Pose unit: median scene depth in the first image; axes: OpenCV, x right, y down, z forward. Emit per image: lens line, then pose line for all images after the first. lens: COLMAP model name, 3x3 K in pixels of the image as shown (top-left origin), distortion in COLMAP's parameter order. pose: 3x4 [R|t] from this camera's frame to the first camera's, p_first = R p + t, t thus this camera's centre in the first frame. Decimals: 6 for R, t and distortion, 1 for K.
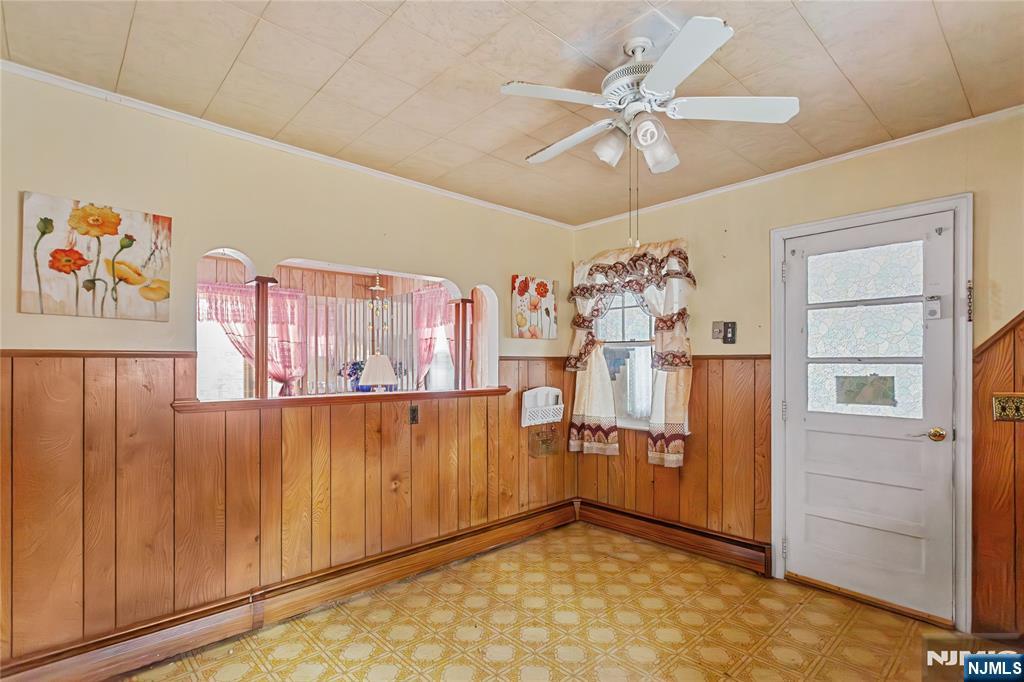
lens RADIAL K [[496.5, 0, 512.9], [0, 496.5, 364.0], [0, 0, 1]] dist [-0.001791, -0.000453]
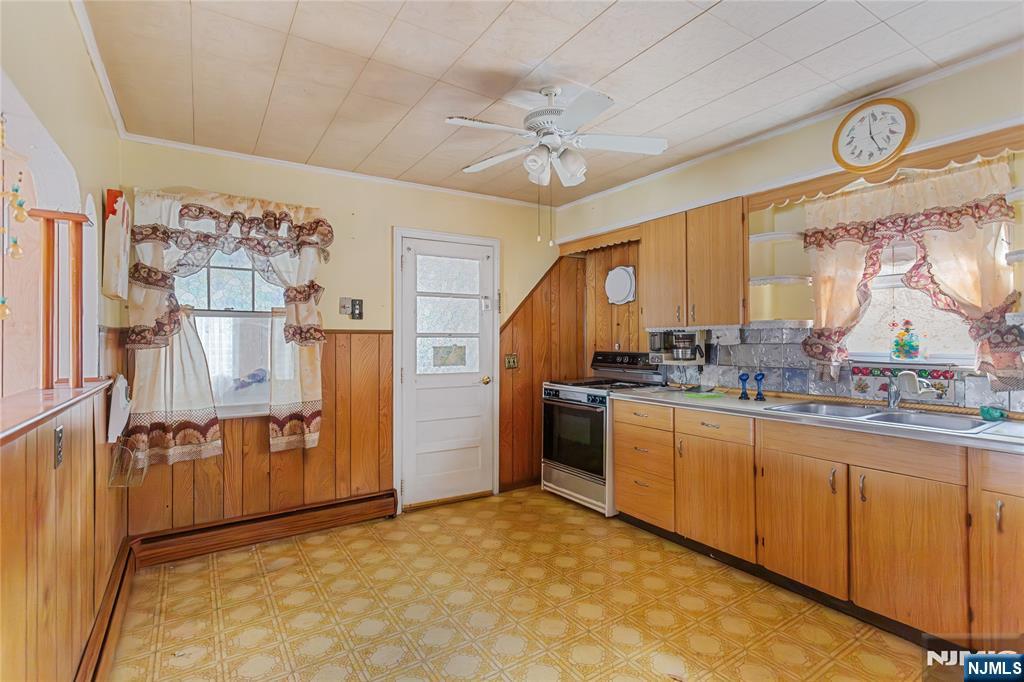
lens RADIAL K [[492.2, 0, 508.5], [0, 492.2, 337.8], [0, 0, 1]] dist [0.000538, 0.000407]
pose [[0.172491, 0.000813, 0.985011, -0.553673], [0.004883, 0.999987, -0.001681, 0.002687], [-0.984999, 0.005100, 0.172485, 0.479009]]
